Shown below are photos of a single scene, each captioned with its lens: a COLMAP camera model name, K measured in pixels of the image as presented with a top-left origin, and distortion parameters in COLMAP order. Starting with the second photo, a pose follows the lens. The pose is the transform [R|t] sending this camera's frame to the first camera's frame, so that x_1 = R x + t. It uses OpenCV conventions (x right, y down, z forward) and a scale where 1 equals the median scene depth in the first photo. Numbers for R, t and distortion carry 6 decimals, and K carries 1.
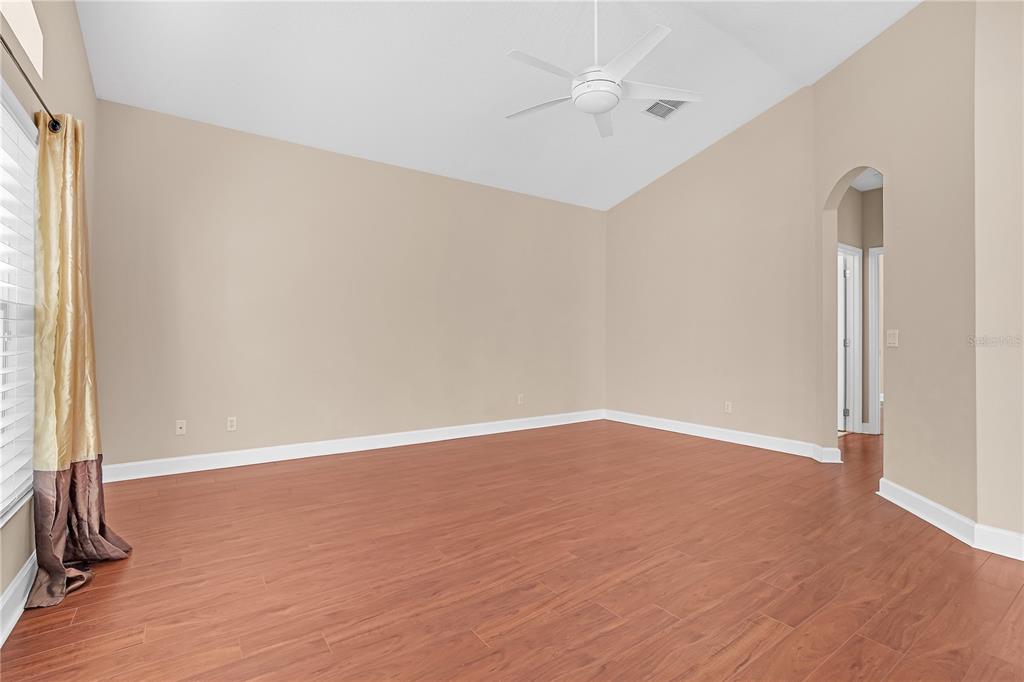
lens RADIAL K [[474.4, 0, 520.1], [0, 474.4, 331.9], [0, 0, 1]] dist [-0.061404, 0.023611]
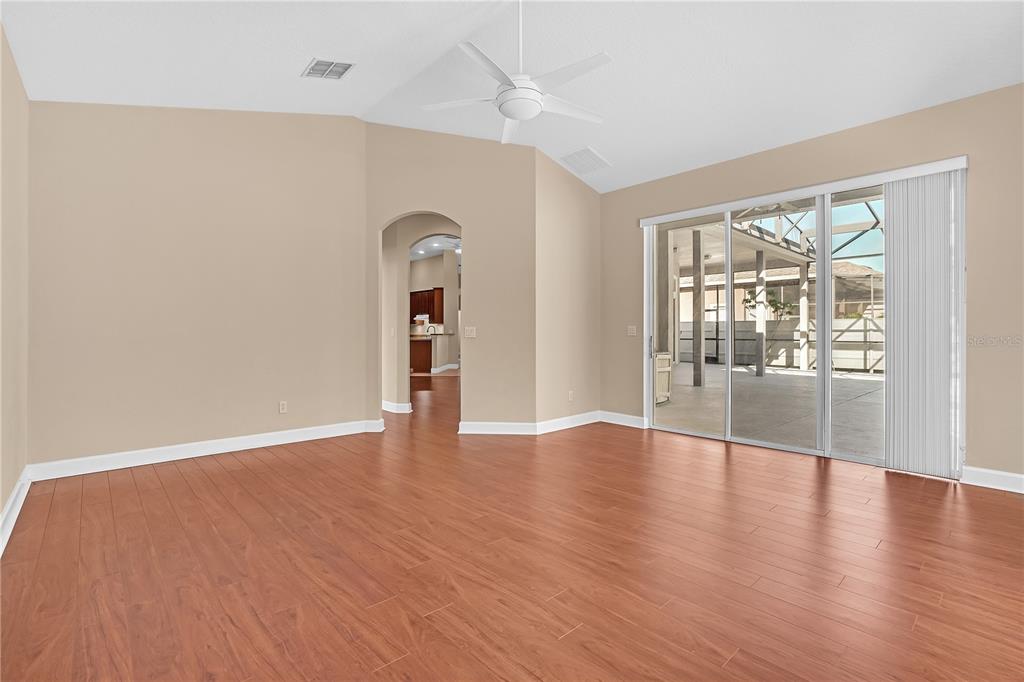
lens RADIAL K [[474.4, 0, 520.1], [0, 474.4, 331.9], [0, 0, 1]] dist [-0.061404, 0.023611]
pose [[-0.110726, -0.006454, 0.993830, -0.804056], [-0.003855, 0.999974, 0.006064, 0.017608], [-0.993844, -0.003160, -0.110748, 1.052275]]
